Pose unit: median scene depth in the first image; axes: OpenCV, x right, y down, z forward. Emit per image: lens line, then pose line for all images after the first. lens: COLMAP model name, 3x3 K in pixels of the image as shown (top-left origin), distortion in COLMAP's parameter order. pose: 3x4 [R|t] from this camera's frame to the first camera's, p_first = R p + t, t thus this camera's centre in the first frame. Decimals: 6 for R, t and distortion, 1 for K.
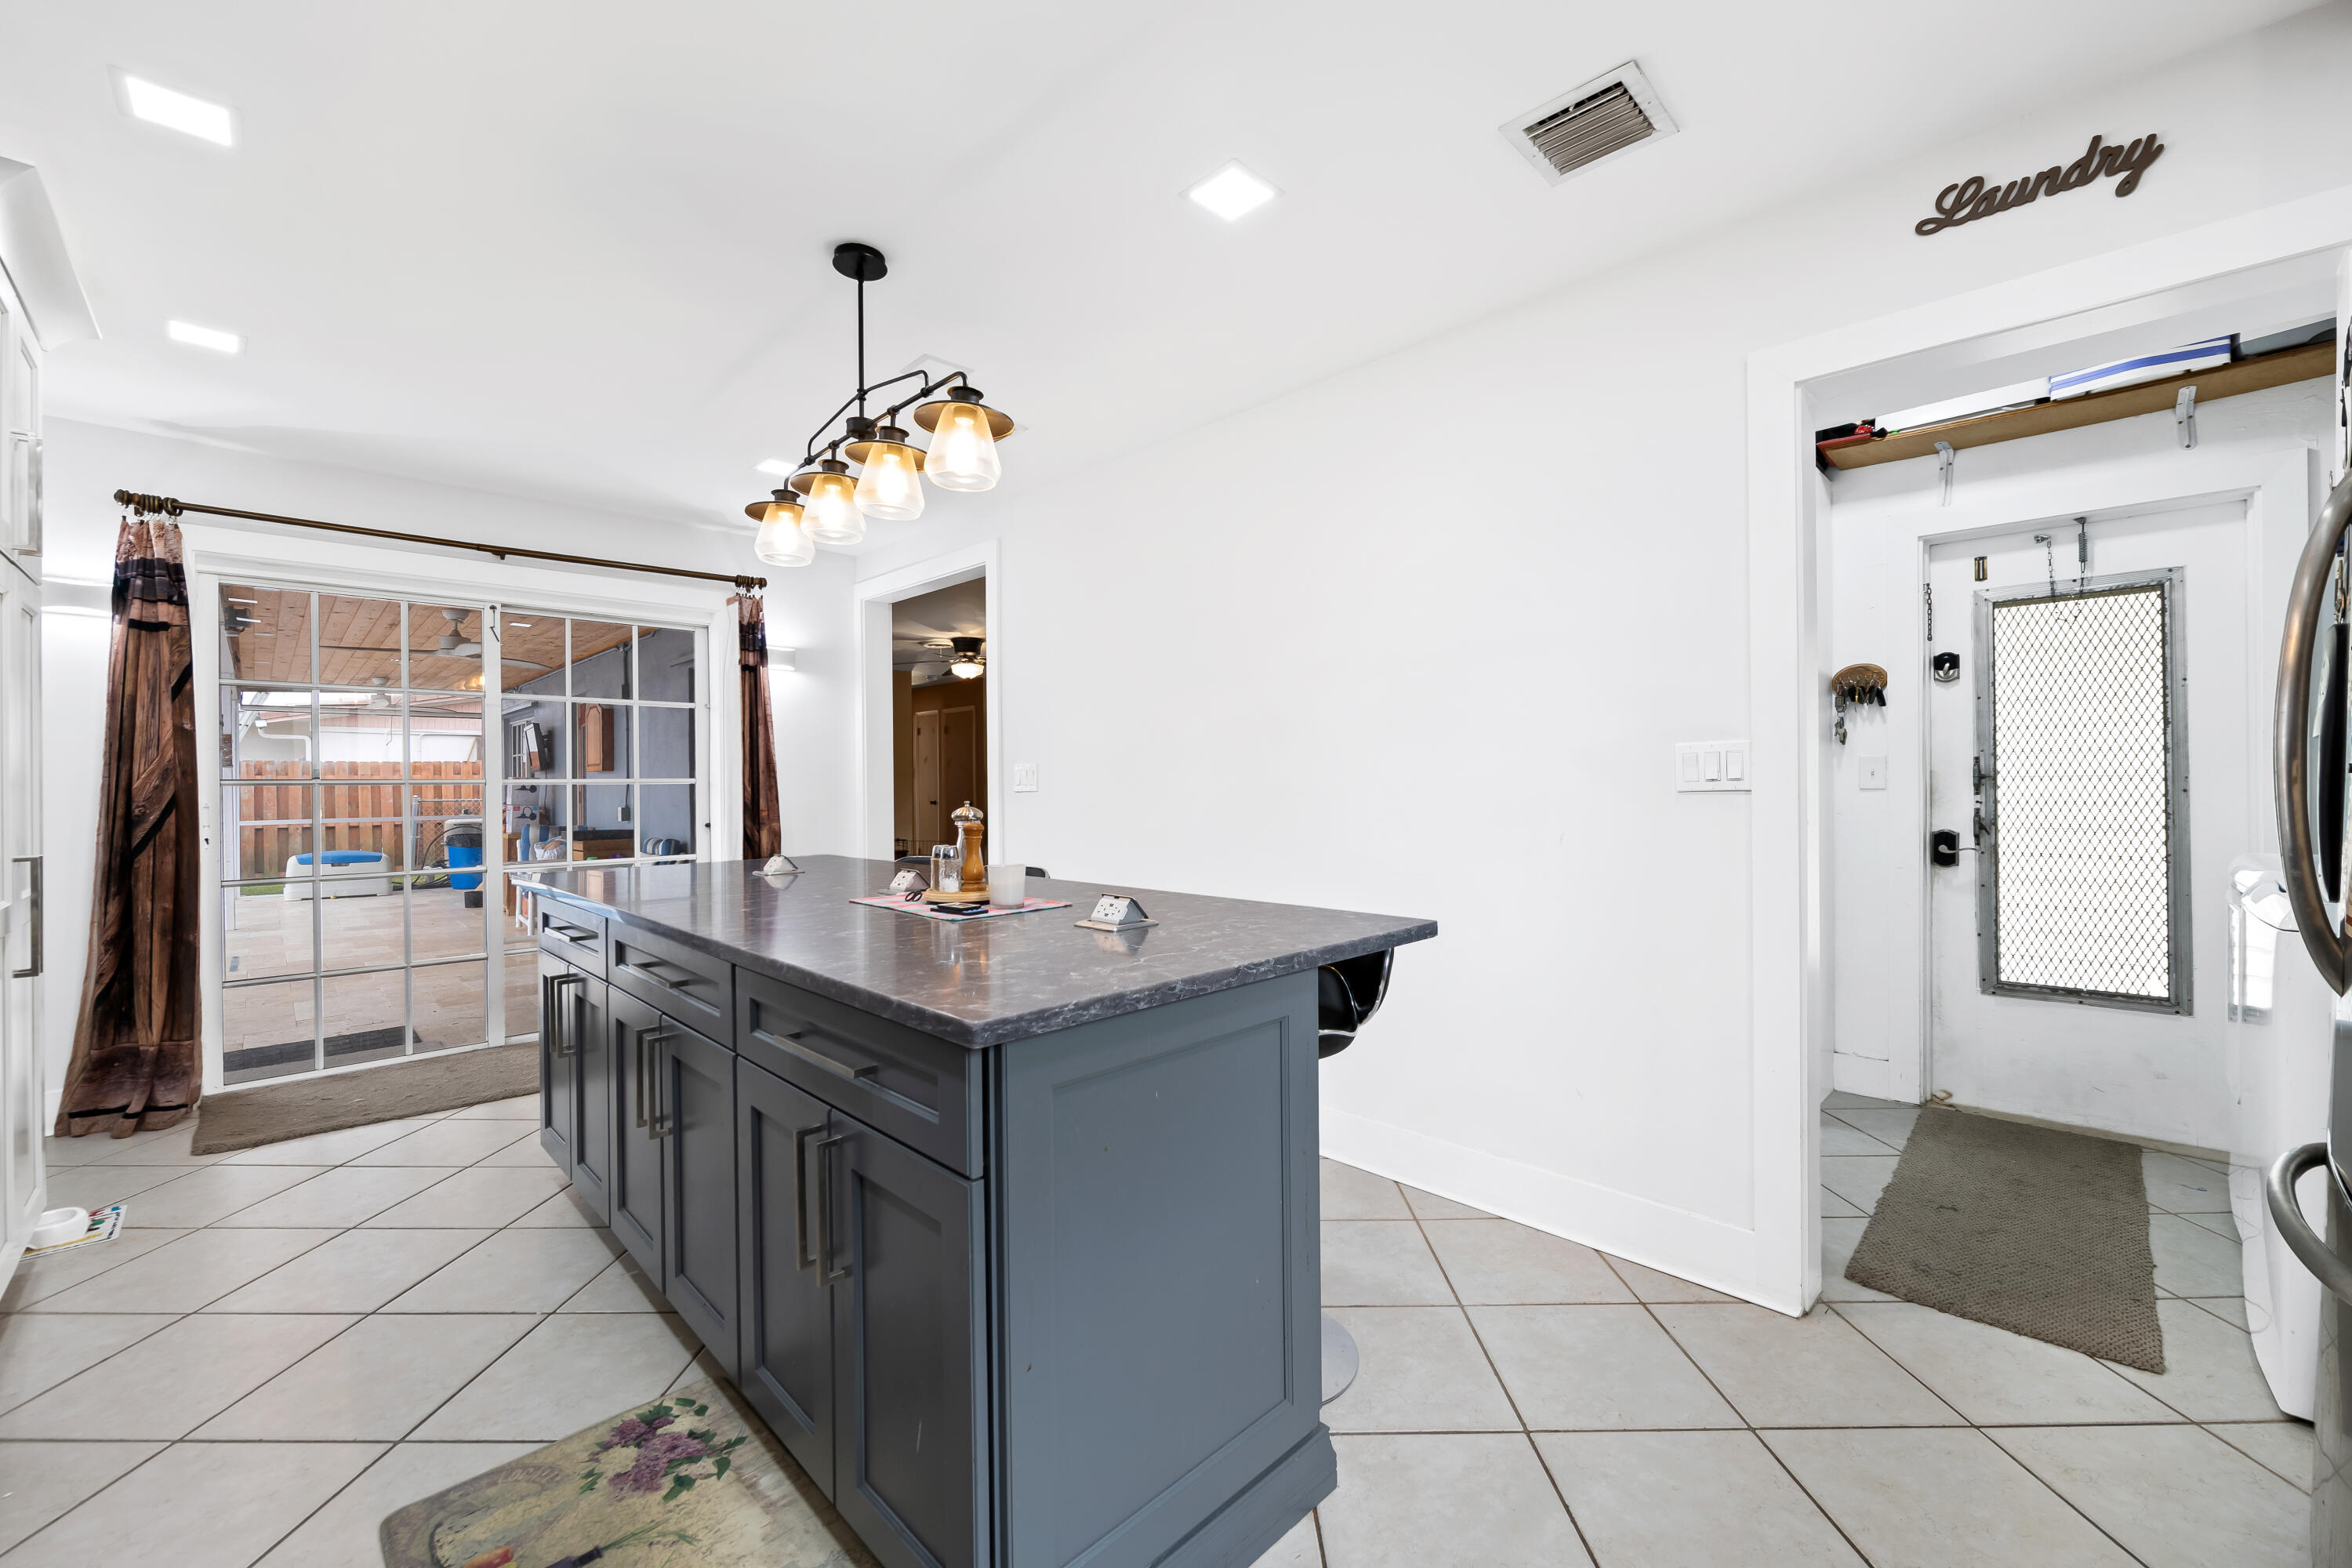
lens RADIAL K [[923.9, 0, 1192.3], [0, 923.9, 785.0], [0, 0, 1]] dist [-0.002706, -0.001717]
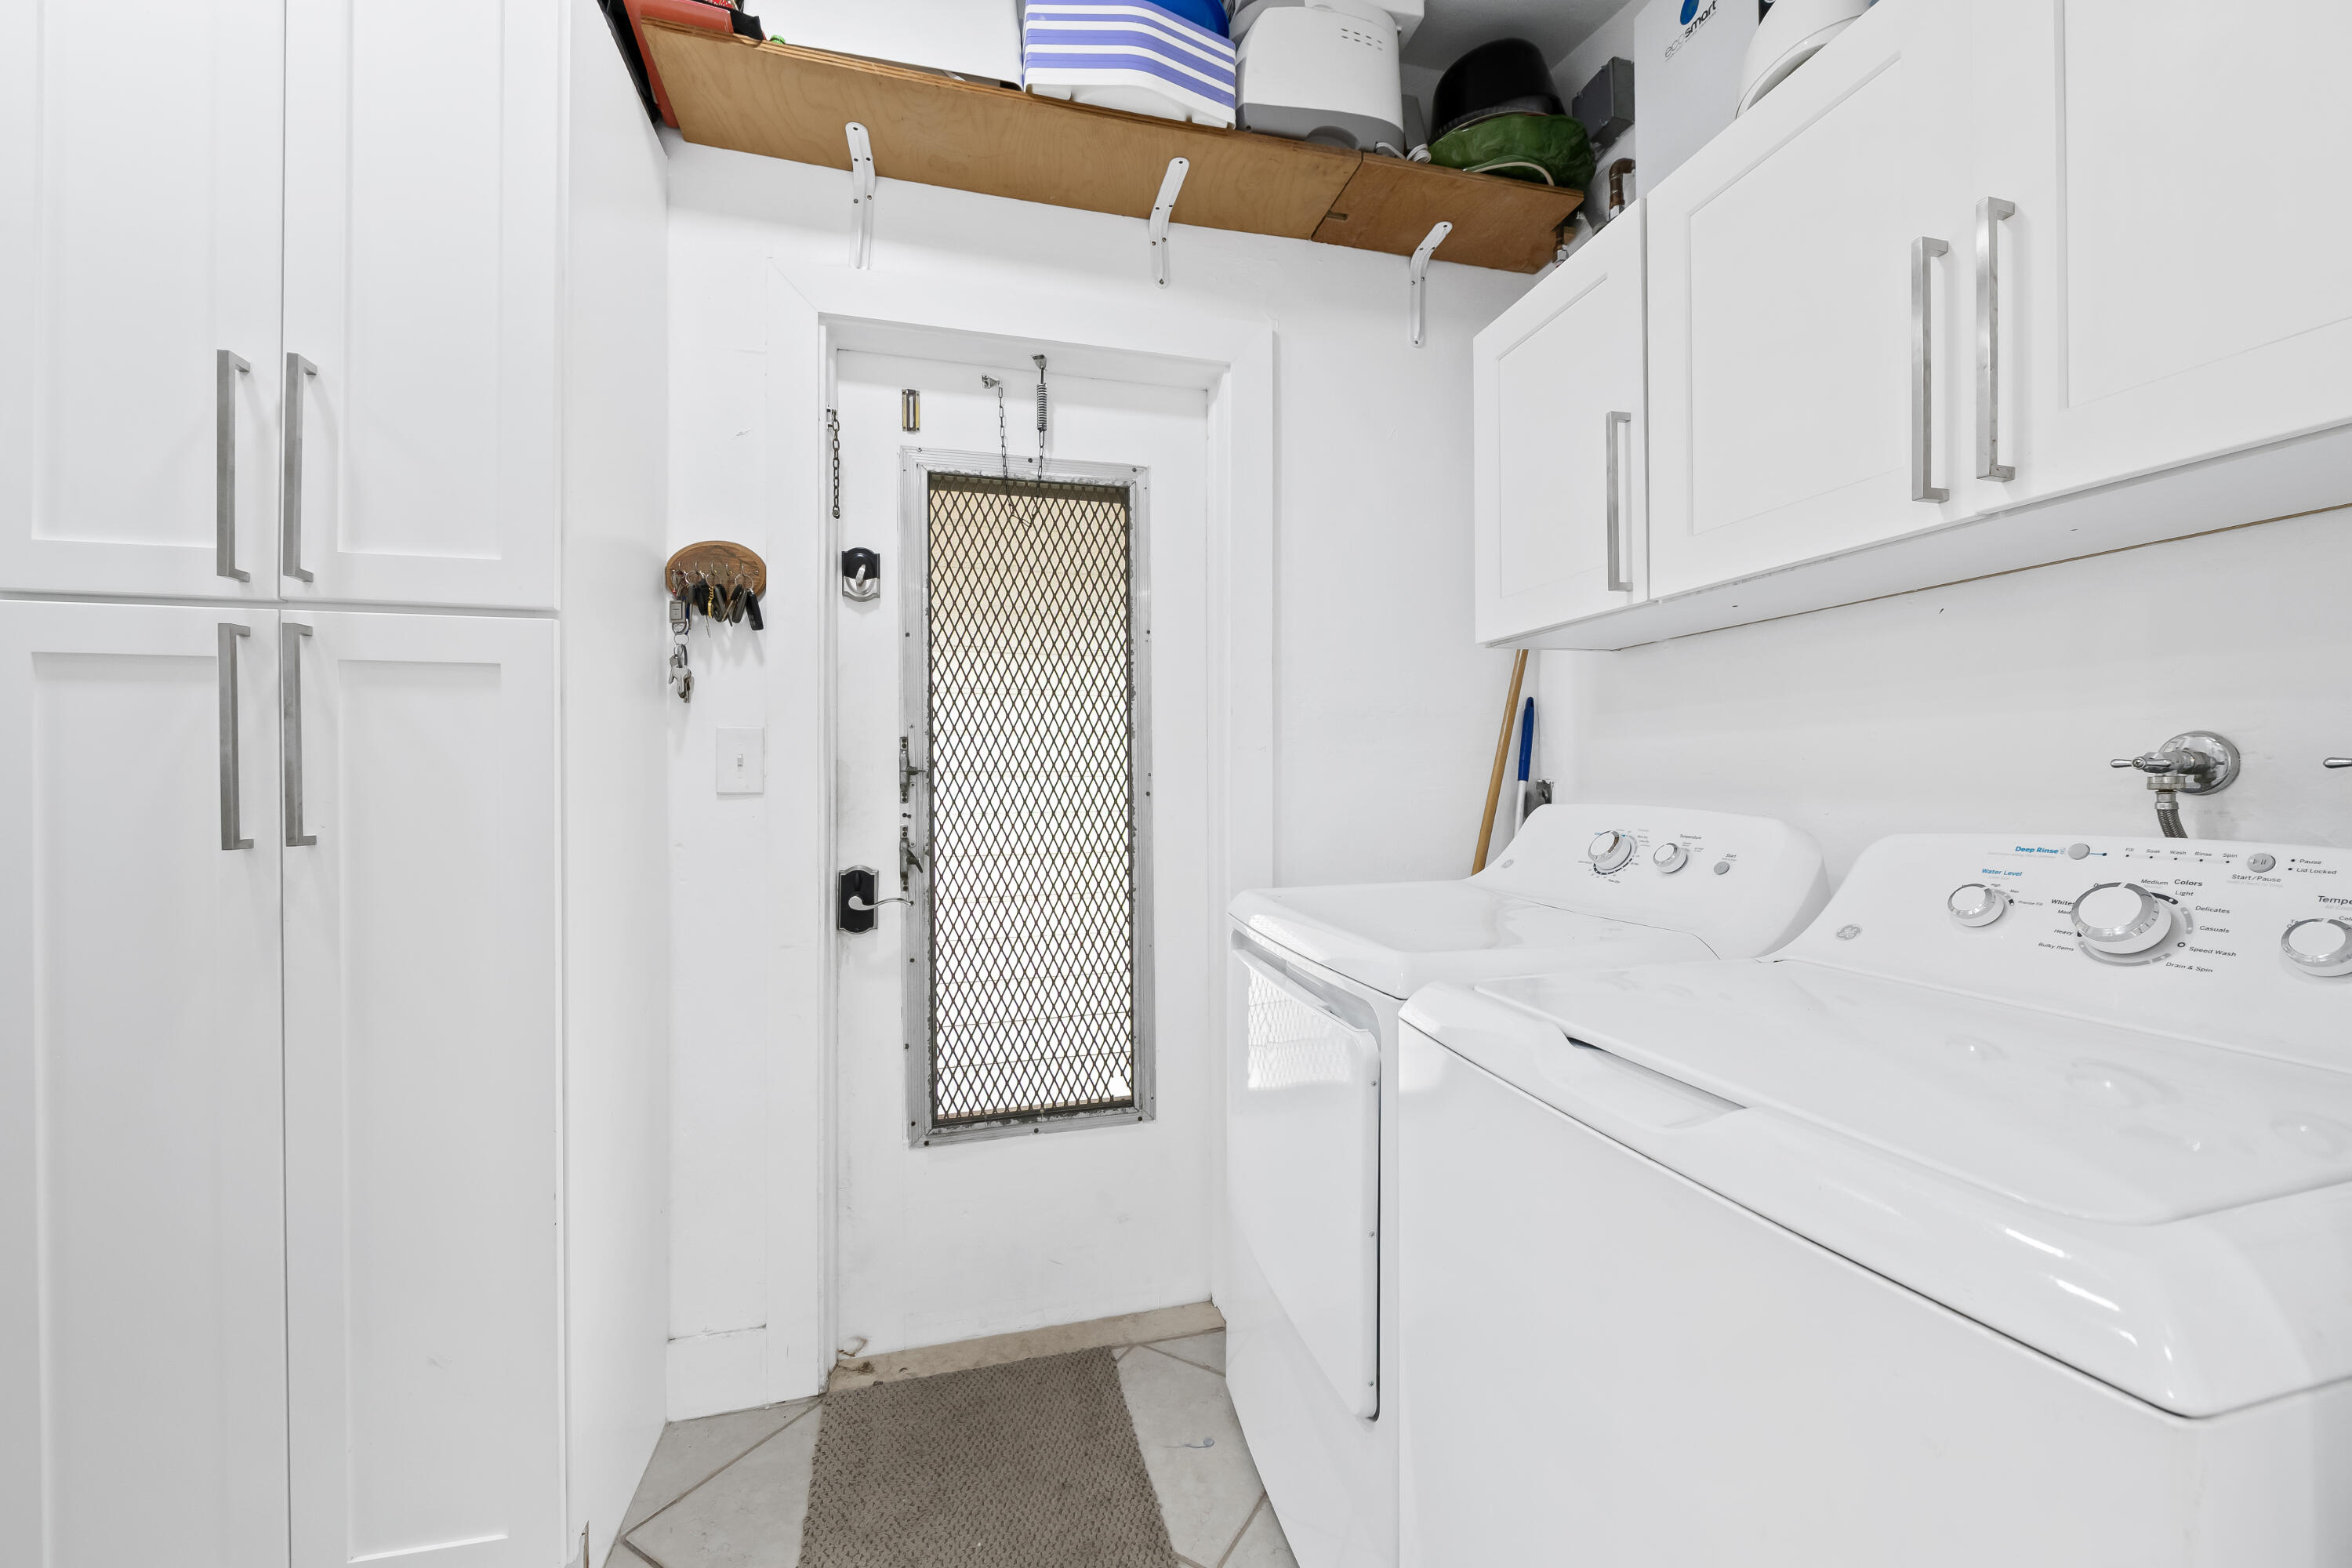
lens RADIAL K [[923.9, 0, 1188.4], [0, 923.9, 791.8], [0, 0, 1]] dist [-0.002706, -0.001717]
pose [[0.503552, 0.002956, 0.863960, 0.447445], [-0.000952, 0.999995, -0.002867, 0.005154], [-0.863964, 0.000622, 0.503553, 0.561904]]
